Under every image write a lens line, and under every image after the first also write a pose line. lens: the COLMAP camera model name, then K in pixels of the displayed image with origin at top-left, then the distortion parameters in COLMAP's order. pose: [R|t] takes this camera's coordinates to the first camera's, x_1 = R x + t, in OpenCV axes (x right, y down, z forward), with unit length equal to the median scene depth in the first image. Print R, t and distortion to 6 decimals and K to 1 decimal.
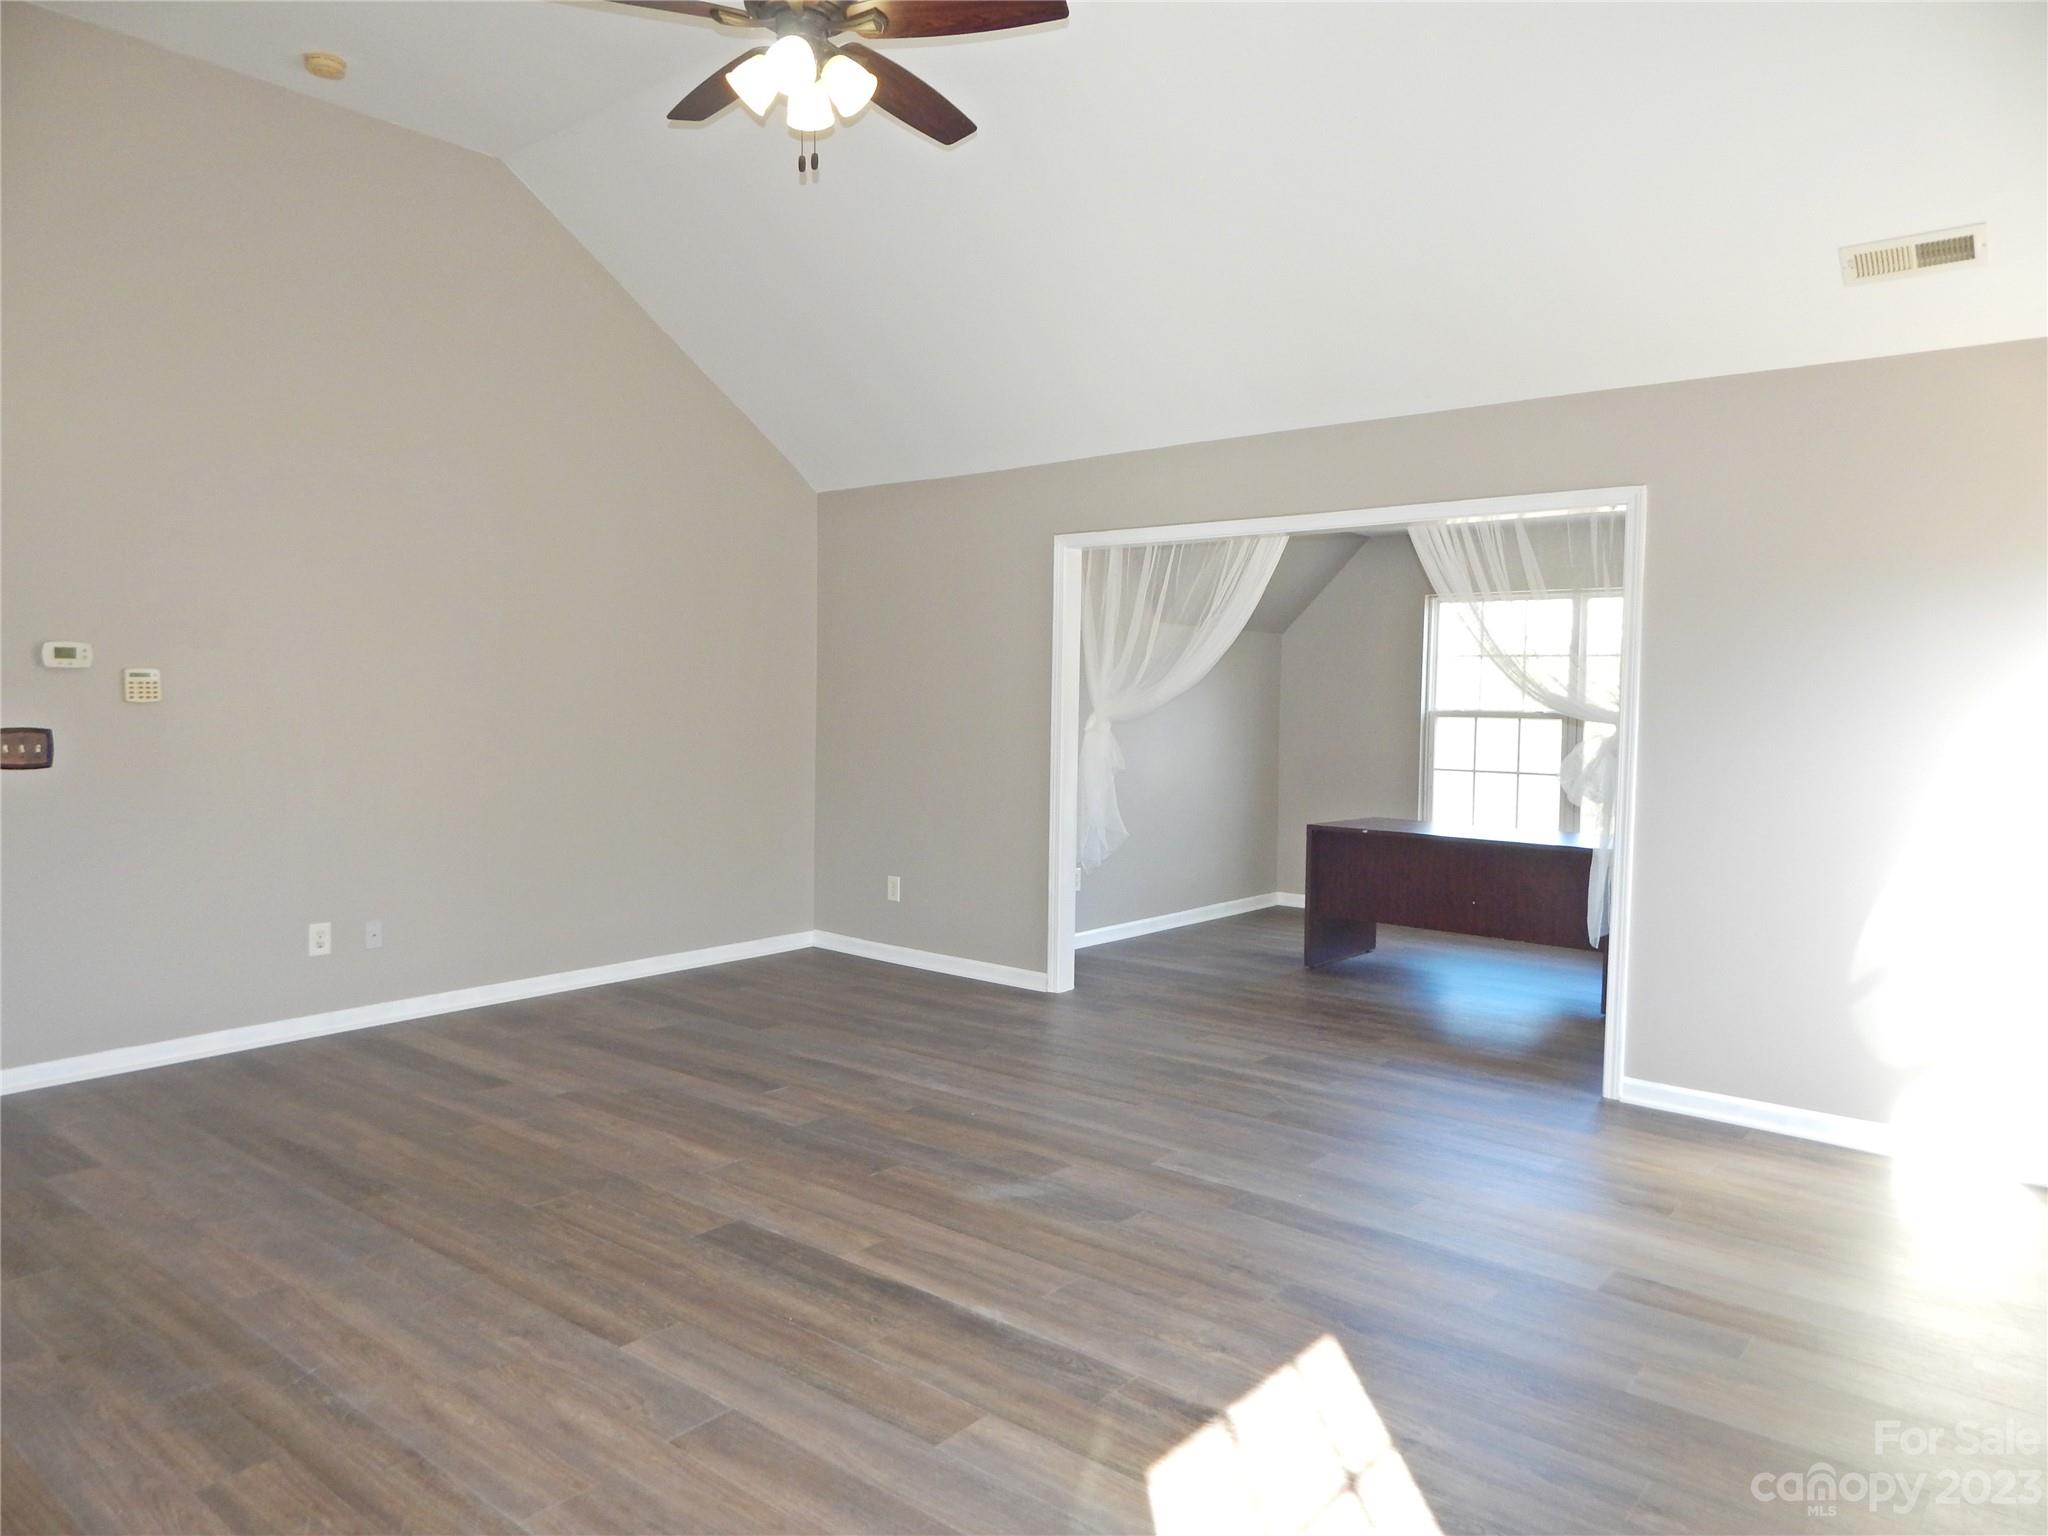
lens RADIAL K [[1404.5, 0, 1023.5], [0, 1404.5, 751.4], [0, 0, 1]] dist [0.018541, 0.001390]
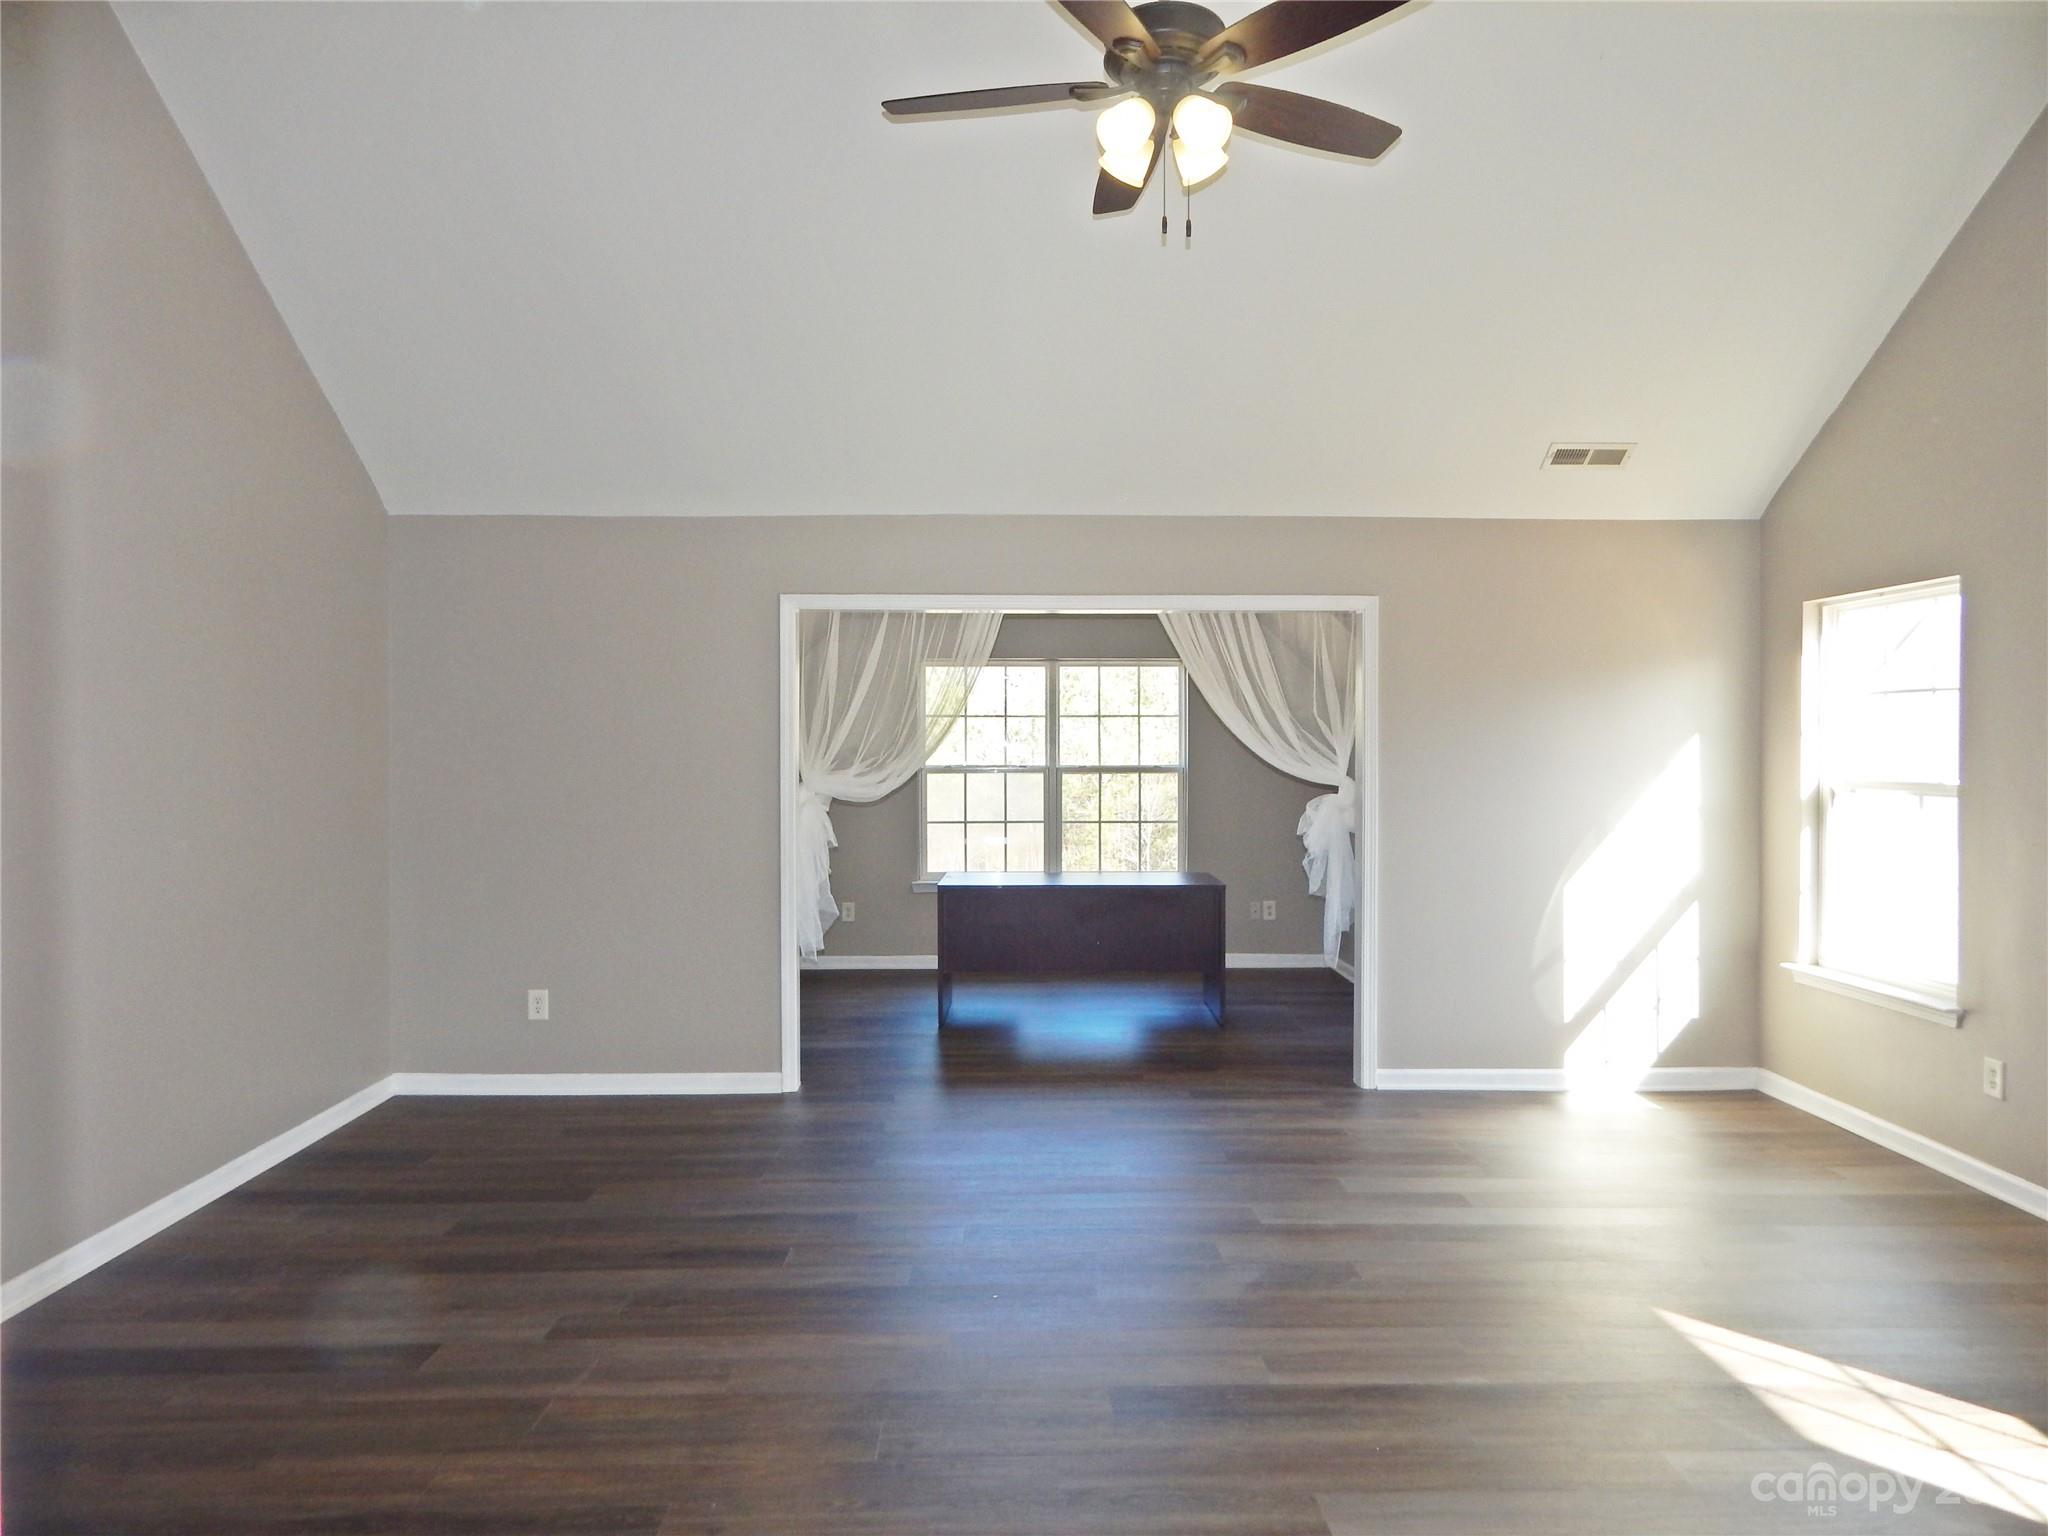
lens RADIAL K [[1404.5, 0, 1023.5], [0, 1404.5, 751.4], [0, 0, 1]] dist [0.018541, 0.001390]
pose [[0.754326, -0.022554, 0.656112, -0.618394], [0.037787, 0.999244, -0.009094, -0.050136], [-0.655411, 0.031652, 0.754609, 0.257726]]
